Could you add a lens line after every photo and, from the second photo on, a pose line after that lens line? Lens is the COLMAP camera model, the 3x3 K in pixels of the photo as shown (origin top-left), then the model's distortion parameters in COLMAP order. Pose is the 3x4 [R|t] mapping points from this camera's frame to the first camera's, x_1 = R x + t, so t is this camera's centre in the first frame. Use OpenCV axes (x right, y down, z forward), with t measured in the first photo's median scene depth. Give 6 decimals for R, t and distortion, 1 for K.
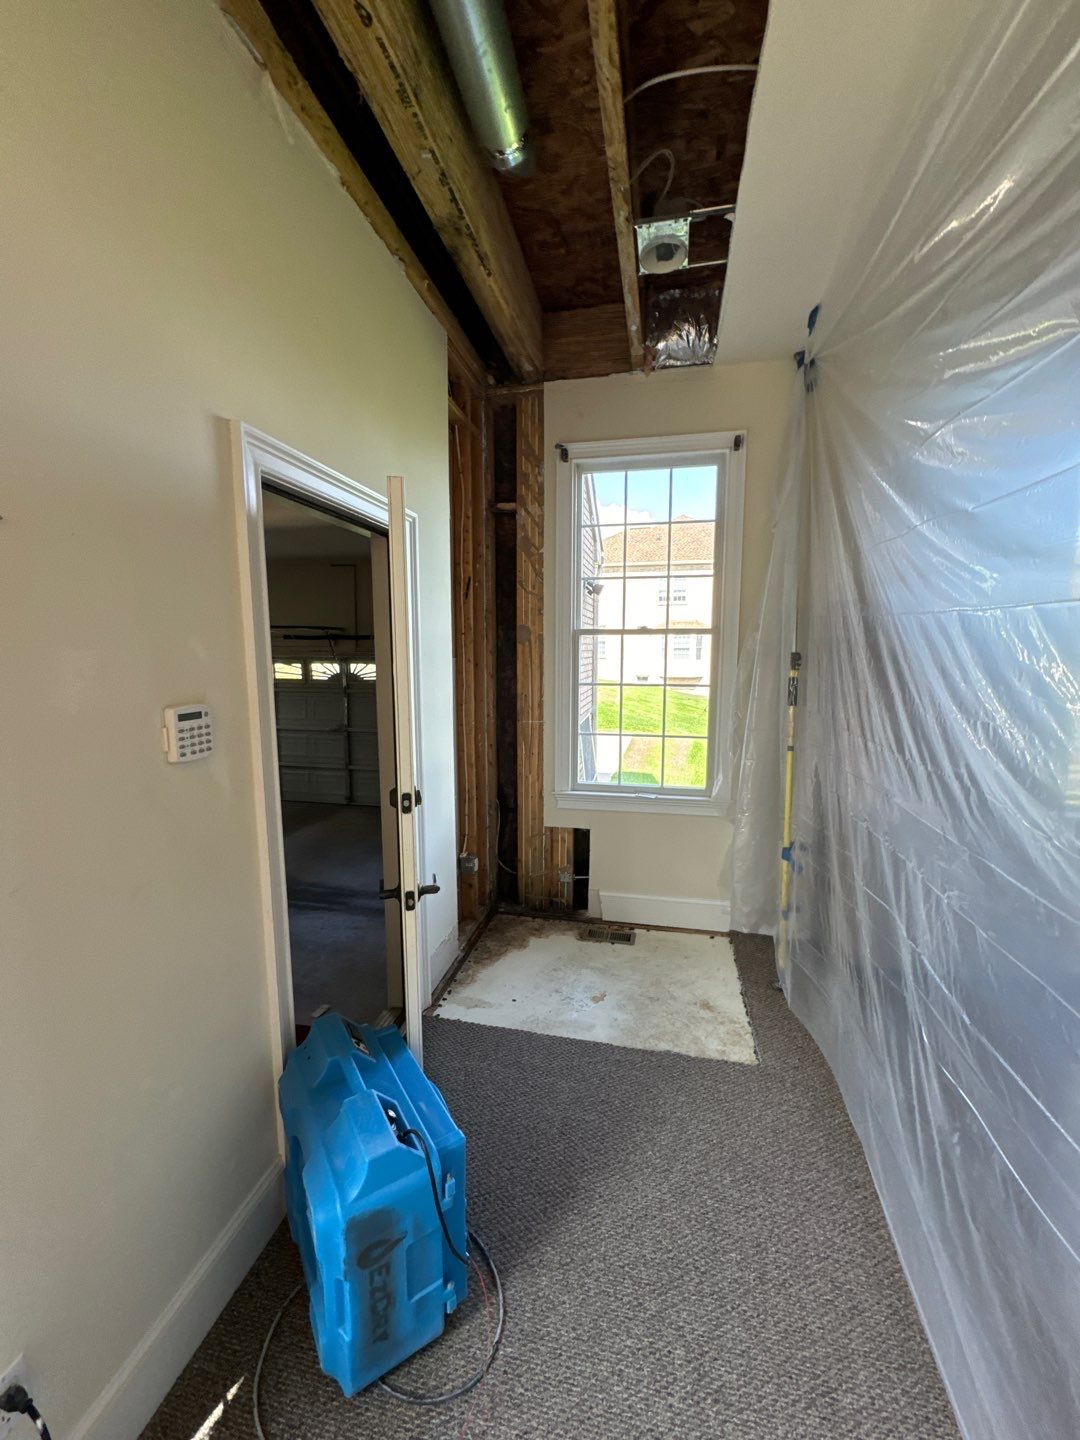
lens RADIAL K [[573.6, 0, 532.0], [0, 573.6, 720.3], [0, 0, 1]] dist [-0.004653, -0.004778]
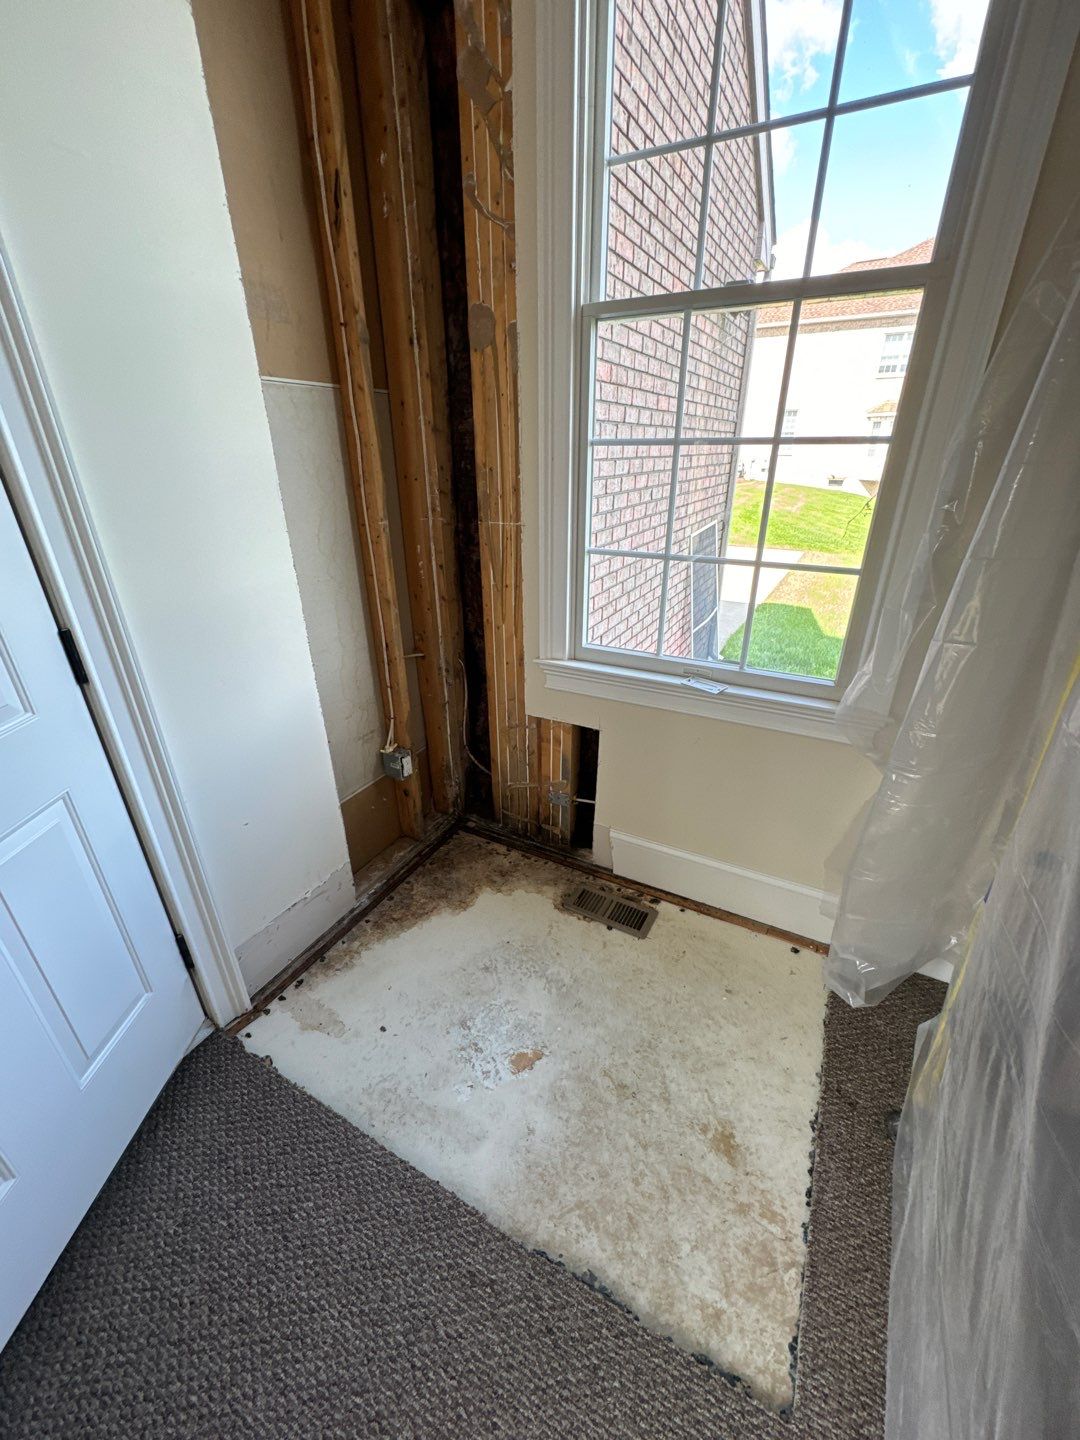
lens RADIAL K [[573.6, 0, 534.5], [0, 573.6, 720.4], [0, 0, 1]] dist [-0.004653, -0.004778]
pose [[0.963950, 0.109262, -0.242616, 0.180678], [-0.027224, 0.947516, 0.318548, 0.005606], [0.264688, -0.300459, 0.916332, 0.494827]]
